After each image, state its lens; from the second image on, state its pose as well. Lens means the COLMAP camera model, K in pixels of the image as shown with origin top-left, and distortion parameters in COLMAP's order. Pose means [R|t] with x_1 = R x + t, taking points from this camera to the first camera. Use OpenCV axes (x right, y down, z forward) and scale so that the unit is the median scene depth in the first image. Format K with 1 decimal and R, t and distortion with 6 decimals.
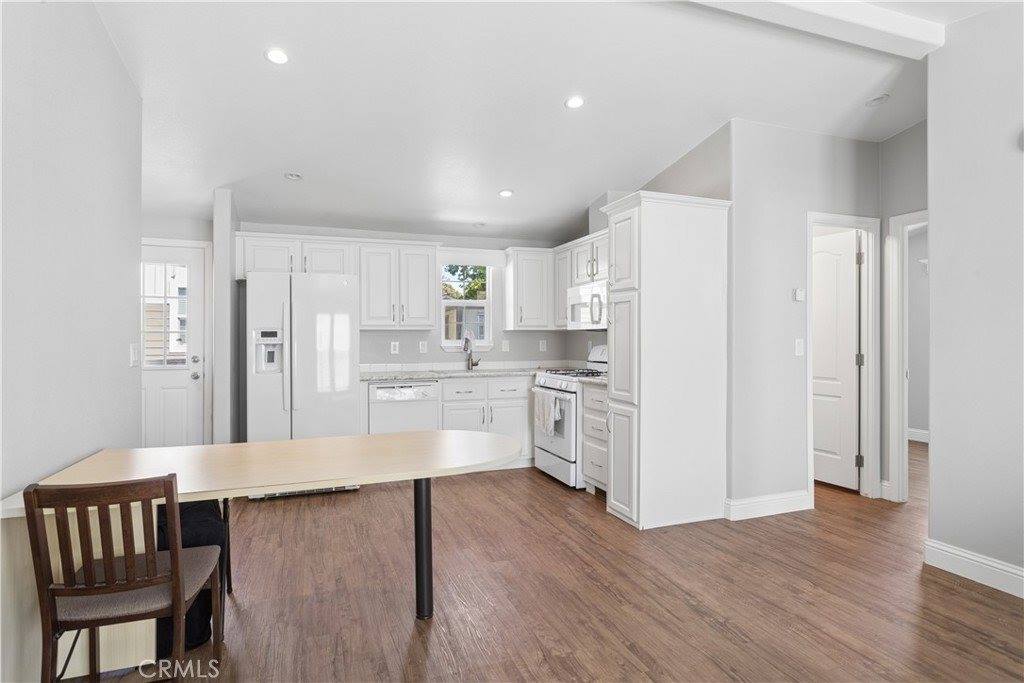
lens RADIAL K [[544.3, 0, 509.7], [0, 544.3, 337.2], [0, 0, 1]] dist [-0.000760, 0.002200]
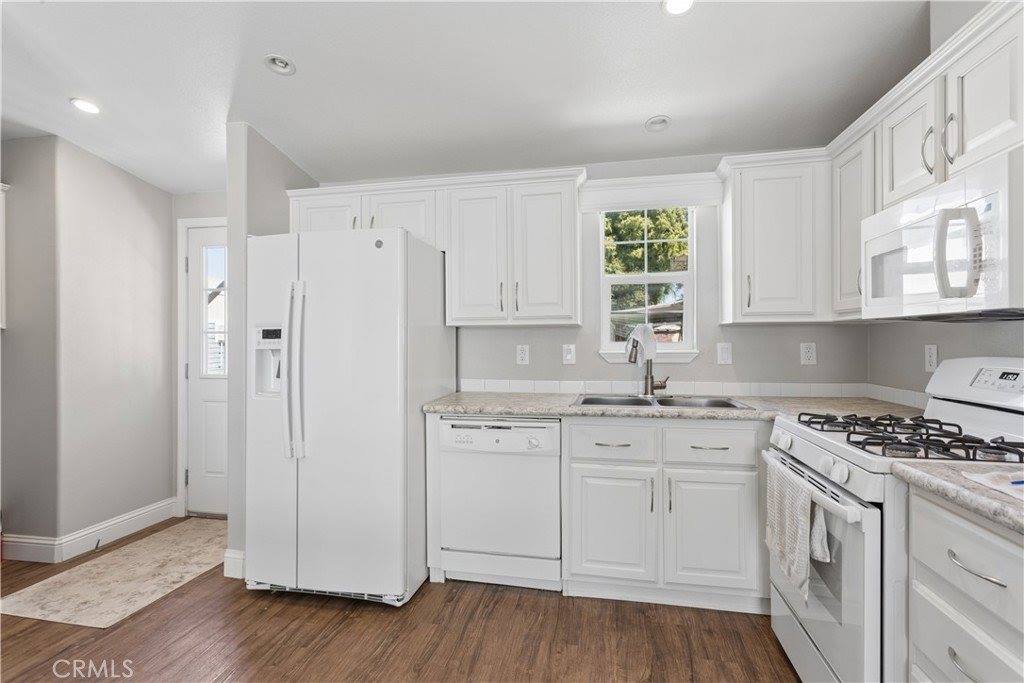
lens RADIAL K [[490.7, 0, 510.9], [0, 490.7, 341.0], [0, 0, 1]] dist [0.006032, 0.001590]
pose [[0.852602, 0.000480, -0.522560, 0.081933], [0.003989, 0.999964, 0.007426, -0.000520], [0.522545, -0.008416, 0.852570, 0.592884]]
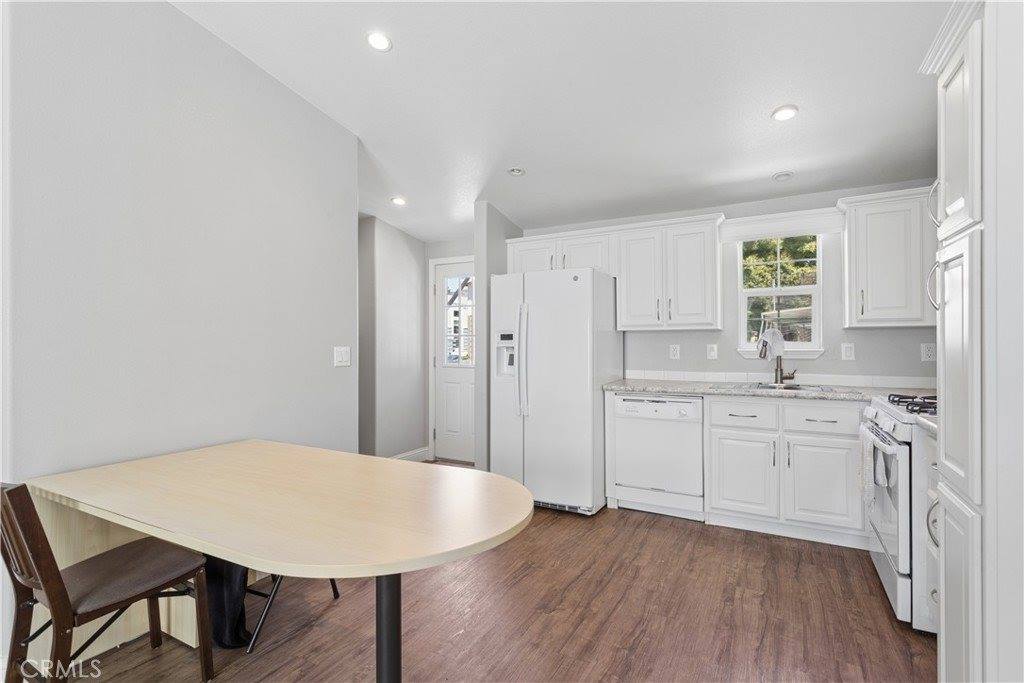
lens RADIAL K [[490.7, 0, 509.7], [0, 490.7, 338.7], [0, 0, 1]] dist [0.006032, 0.001590]
pose [[0.657801, -0.004173, -0.753180, 0.213336], [0.005800, 0.999983, -0.000474, -0.001902], [0.753169, -0.004057, 0.657814, 0.371841]]
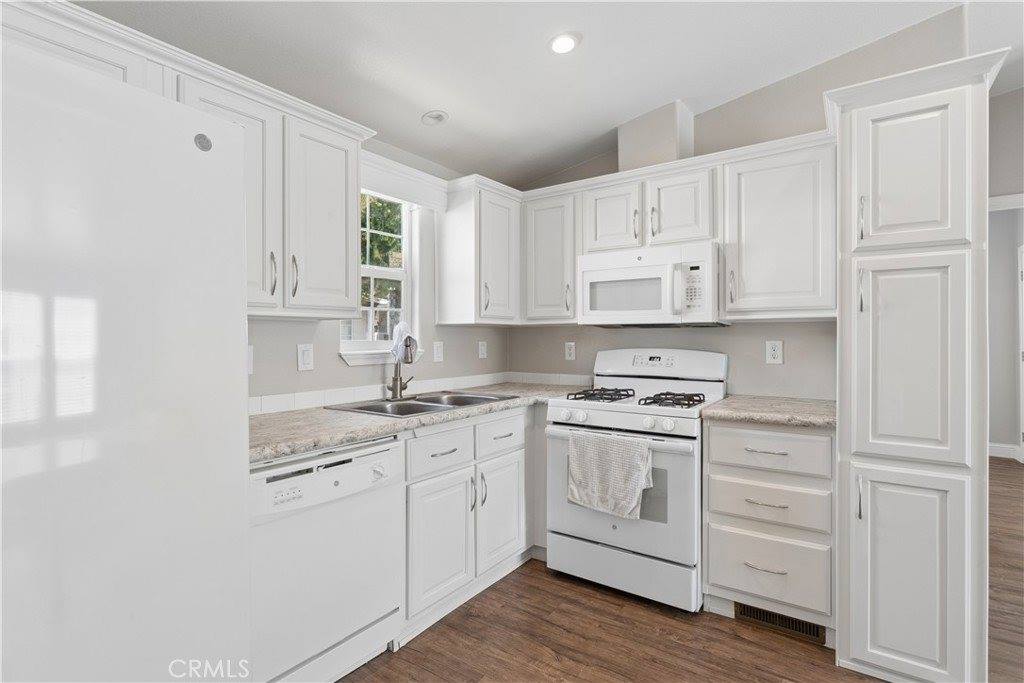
lens RADIAL K [[491.9, 0, 511.1], [0, 491.9, 337.5], [0, 0, 1]] dist [-0.012708, 0.002255]
pose [[0.825997, 0.002942, 0.563666, -0.292756], [-0.002973, 0.999995, -0.000863, 0.001949], [-0.563666, -0.000963, 0.826002, 0.656653]]
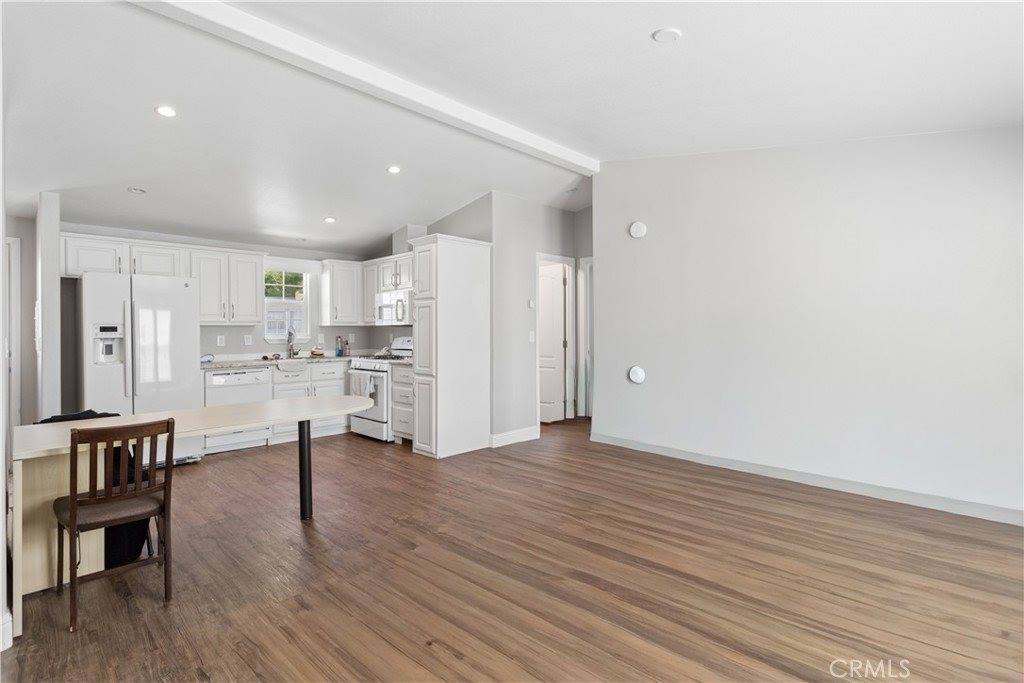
lens RADIAL K [[490.7, 0, 511.2], [0, 490.7, 332.0], [0, 0, 1]] dist [0.006032, 0.001590]
pose [[0.904526, -0.004287, 0.426396, -0.114683], [0.004435, 0.999990, 0.000645, 0.003090], [-0.426394, 0.001308, 0.904536, -0.234541]]
